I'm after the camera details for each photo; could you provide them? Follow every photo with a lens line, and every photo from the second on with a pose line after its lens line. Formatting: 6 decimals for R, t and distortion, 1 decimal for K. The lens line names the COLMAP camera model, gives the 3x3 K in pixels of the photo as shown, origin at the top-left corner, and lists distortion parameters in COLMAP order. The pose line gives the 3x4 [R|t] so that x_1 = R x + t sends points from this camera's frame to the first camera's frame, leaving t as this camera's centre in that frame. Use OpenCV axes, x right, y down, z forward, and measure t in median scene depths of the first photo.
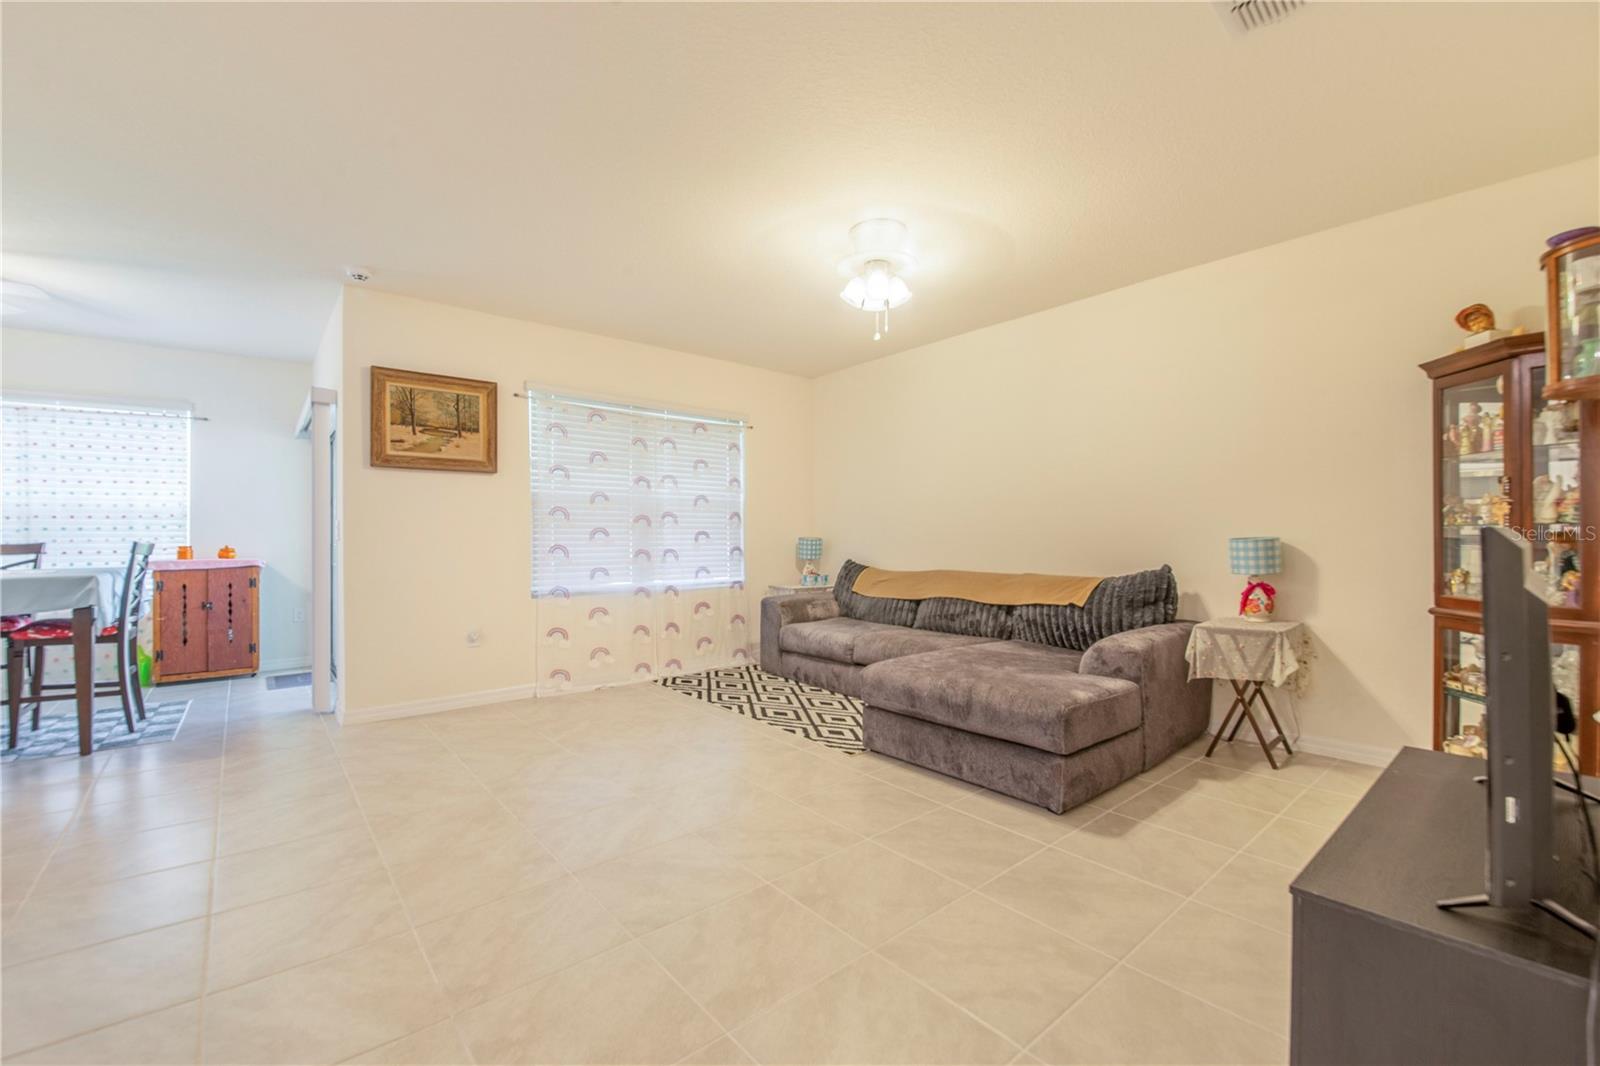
lens RADIAL K [[662.8, 0, 800.0], [0, 662.8, 533.0], [0, 0, 1]] dist [0.001084, -0.000025]
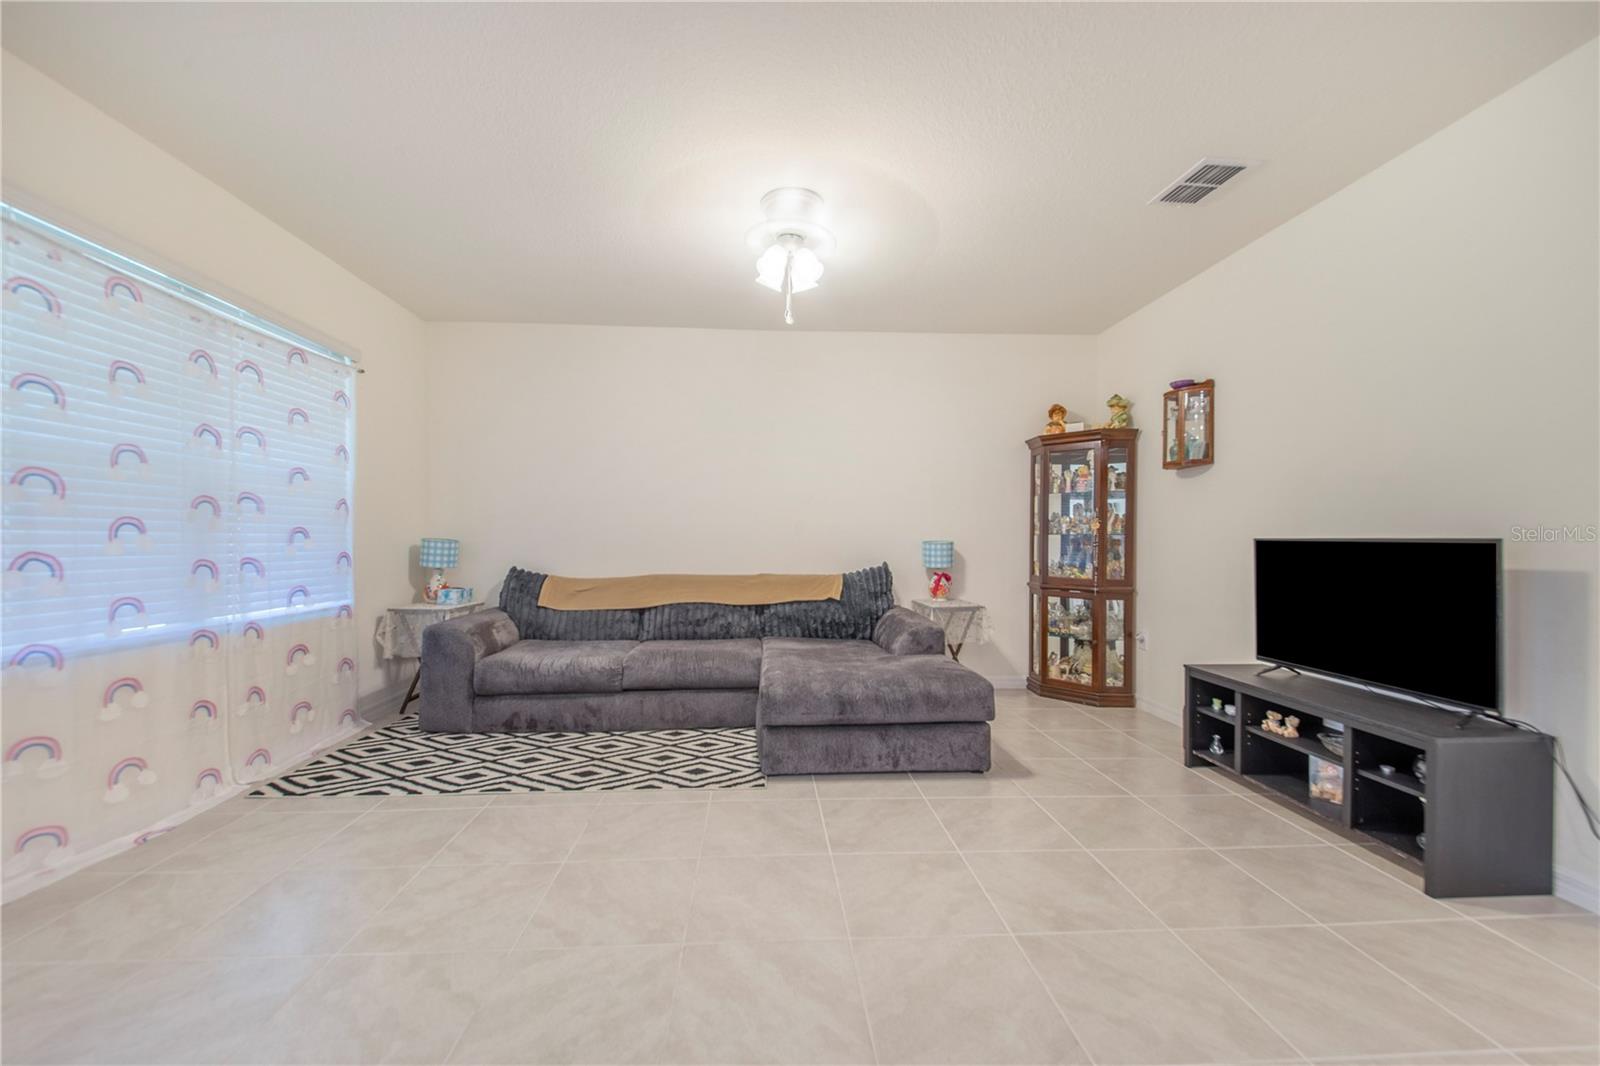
lens RADIAL K [[633.7, 0, 800.0], [0, 633.7, 533.0], [0, 0, 1]] dist [0.039345, -0.023491]
pose [[0.596264, 0.012574, 0.802690, -0.401414], [-0.007931, 0.999921, -0.009772, 0.005393], [-0.802749, -0.000540, 0.596317, 0.323511]]
